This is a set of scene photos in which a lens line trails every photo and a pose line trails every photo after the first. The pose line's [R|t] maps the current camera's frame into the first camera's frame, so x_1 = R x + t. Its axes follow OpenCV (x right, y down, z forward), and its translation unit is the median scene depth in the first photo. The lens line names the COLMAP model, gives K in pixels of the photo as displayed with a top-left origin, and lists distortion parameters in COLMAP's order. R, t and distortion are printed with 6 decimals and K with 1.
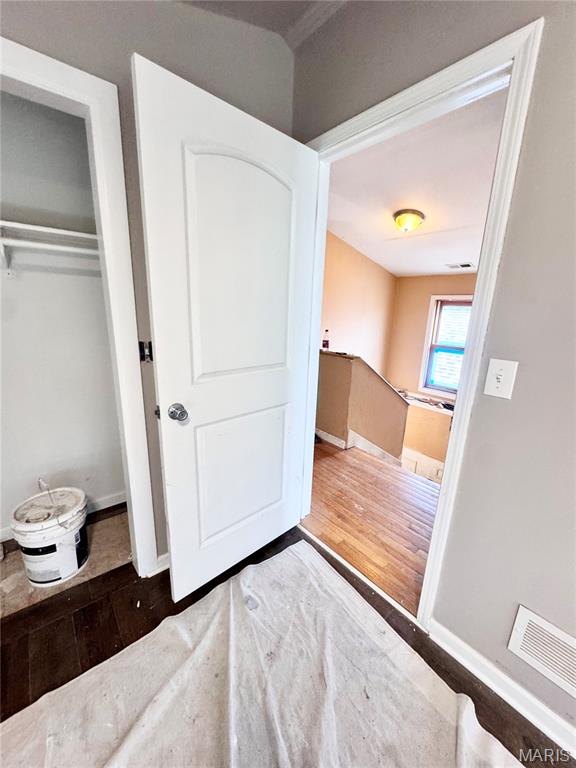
lens RADIAL K [[306.5, 0, 288.7], [0, 306.5, 383.2], [0, 0, 1]] dist [-0.006062, 0.001329]
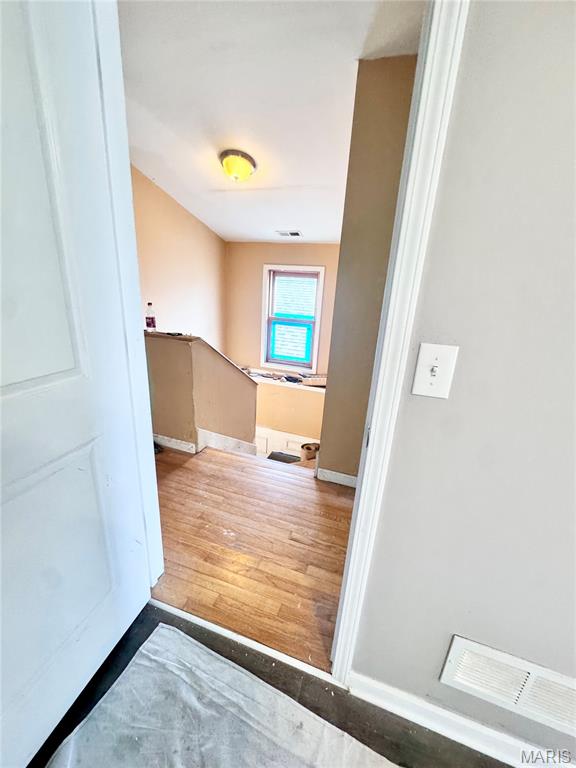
lens RADIAL K [[306.5, 0, 288.7], [0, 306.5, 382.9], [0, 0, 1]] dist [-0.006062, 0.001329]
pose [[0.856125, -0.139627, 0.497549, 0.017746], [0.097266, 0.989137, 0.110217, -0.033375], [-0.507533, -0.045965, 0.860405, 0.194034]]
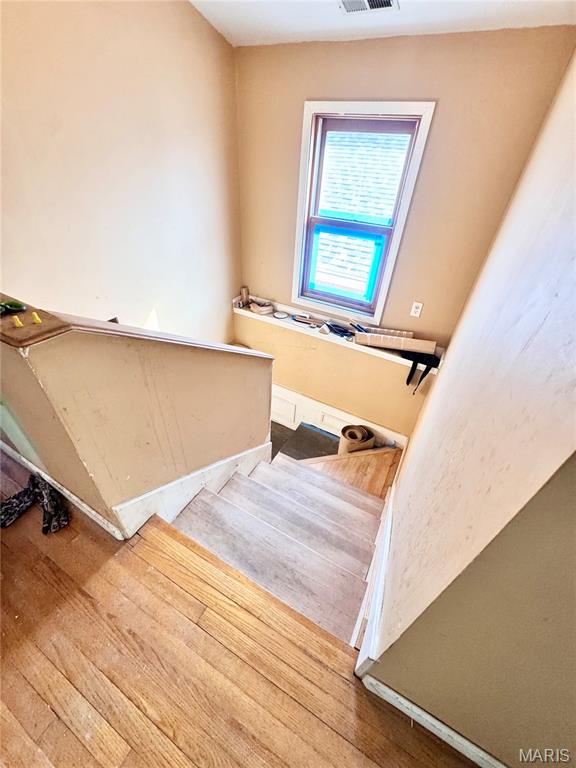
lens RADIAL K [[306.5, 0, 287.1], [0, 306.5, 380.3], [0, 0, 1]] dist [-0.006062, 0.001329]
pose [[0.931736, -0.202146, 0.301671, 0.310208], [0.064128, 0.909274, 0.411229, -0.134275], [-0.357429, -0.363811, 0.860166, 0.657298]]
